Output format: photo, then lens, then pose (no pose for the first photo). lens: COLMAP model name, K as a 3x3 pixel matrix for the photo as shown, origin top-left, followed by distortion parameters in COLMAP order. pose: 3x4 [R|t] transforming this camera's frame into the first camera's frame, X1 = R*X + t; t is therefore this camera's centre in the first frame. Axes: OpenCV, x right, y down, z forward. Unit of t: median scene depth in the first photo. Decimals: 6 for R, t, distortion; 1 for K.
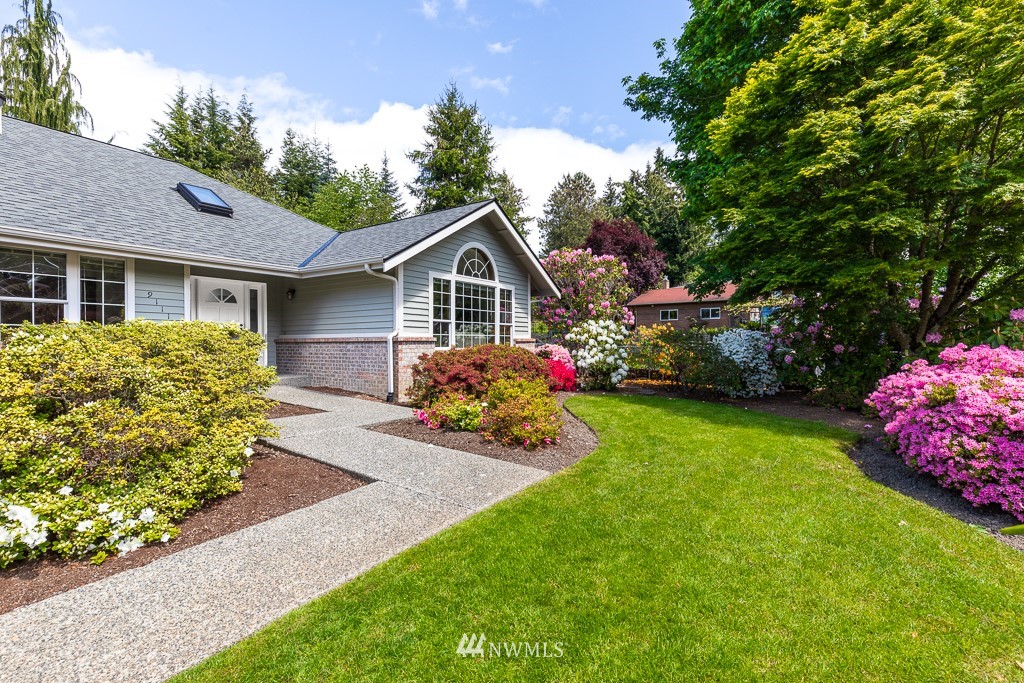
lens RADIAL K [[455.4, 0, 512.0], [0, 455.4, 341.5], [0, 0, 1]] dist [-0.008870, 0.014214]
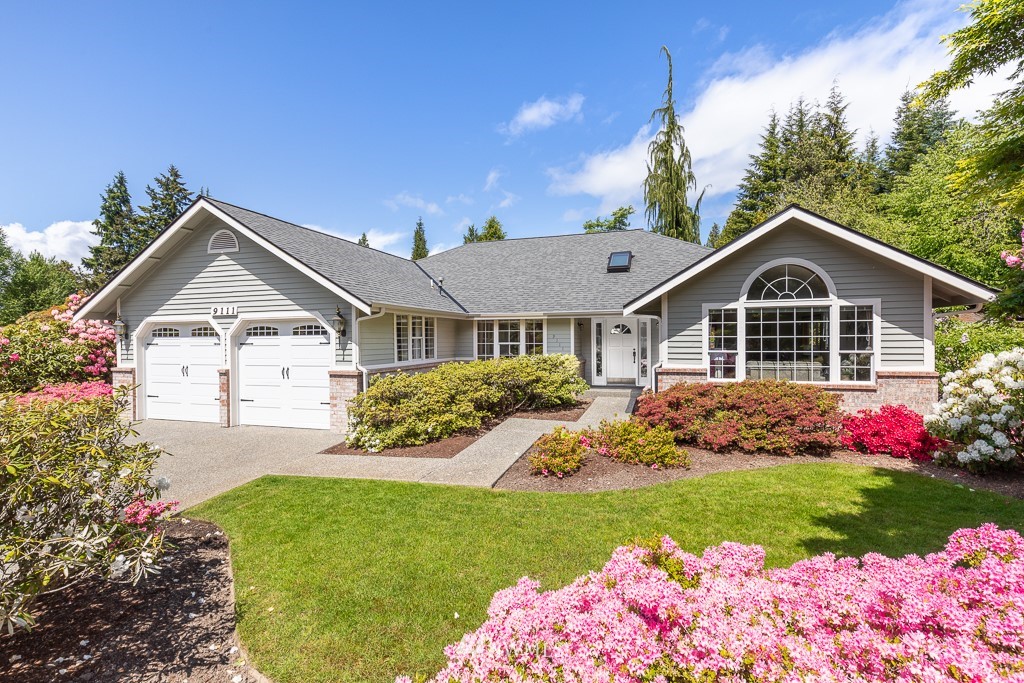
lens RADIAL K [[455.4, 0, 512.0], [0, 455.4, 341.5], [0, 0, 1]] dist [-0.008870, 0.014214]
pose [[0.304321, -0.000105, -0.952570, 0.596240], [0.006895, 0.999974, 0.002093, -0.068288], [0.952545, -0.007205, 0.304313, 0.257283]]
